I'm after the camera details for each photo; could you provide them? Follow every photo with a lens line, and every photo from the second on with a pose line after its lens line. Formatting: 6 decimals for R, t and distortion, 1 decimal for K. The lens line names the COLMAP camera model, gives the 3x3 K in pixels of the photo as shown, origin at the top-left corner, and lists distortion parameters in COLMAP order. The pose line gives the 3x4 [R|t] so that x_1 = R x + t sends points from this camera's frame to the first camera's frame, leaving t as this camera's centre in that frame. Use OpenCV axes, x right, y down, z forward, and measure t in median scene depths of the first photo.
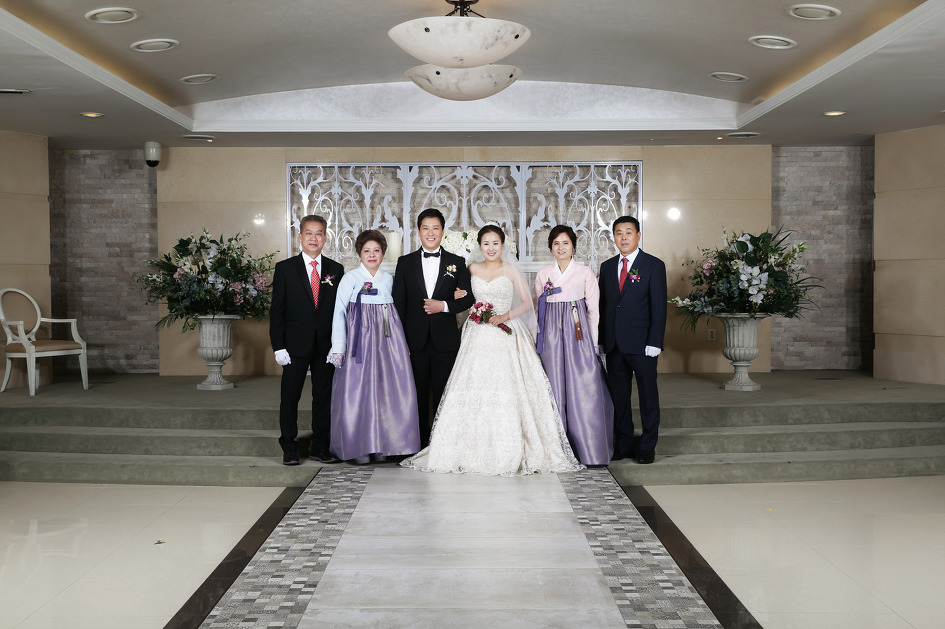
lens RADIAL K [[1201.6, 0, 472.5], [0, 1201.6, 314.5], [0, 0, 1]] dist [0.107153, 0.017763]
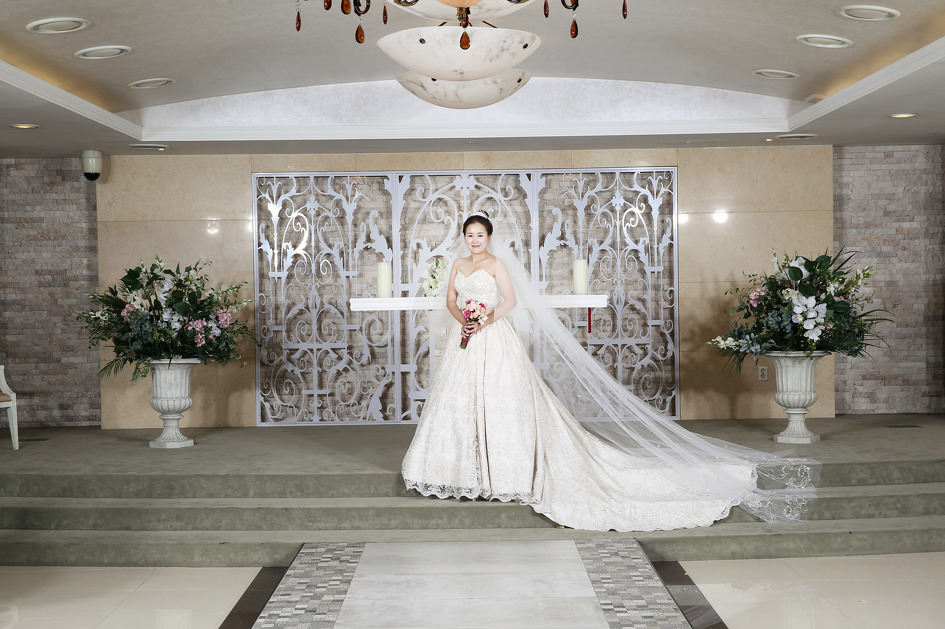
lens RADIAL K [[1529.1, 0, 472.5], [0, 1529.1, 314.5], [0, 0, 1]] dist [0.204548, 0.019731]
pose [[0.999947, -0.010278, -0.000494, -0.002003], [0.010275, 0.999926, -0.006450, -0.021225], [0.000560, 0.006445, 0.999979, -0.074121]]
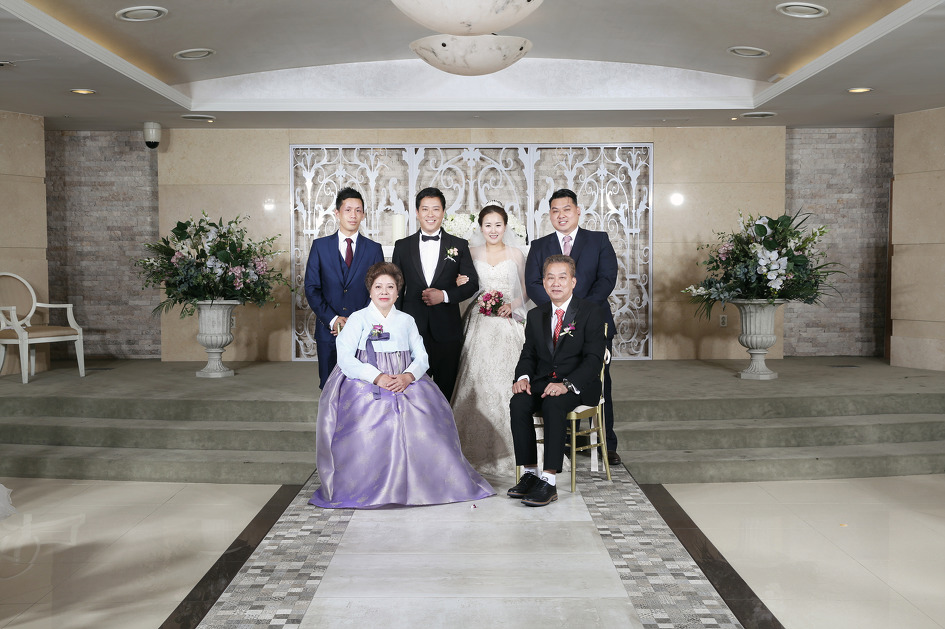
lens RADIAL K [[1116.4, 0, 472.5], [0, 1116.4, 314.5], [0, 0, 1]] dist [0.084098, 0.013405]
pose [[0.999991, 0.001178, -0.004138, -0.002020], [-0.001111, 0.999869, 0.016143, -0.002945], [0.004157, -0.016139, 0.999861, 0.098792]]
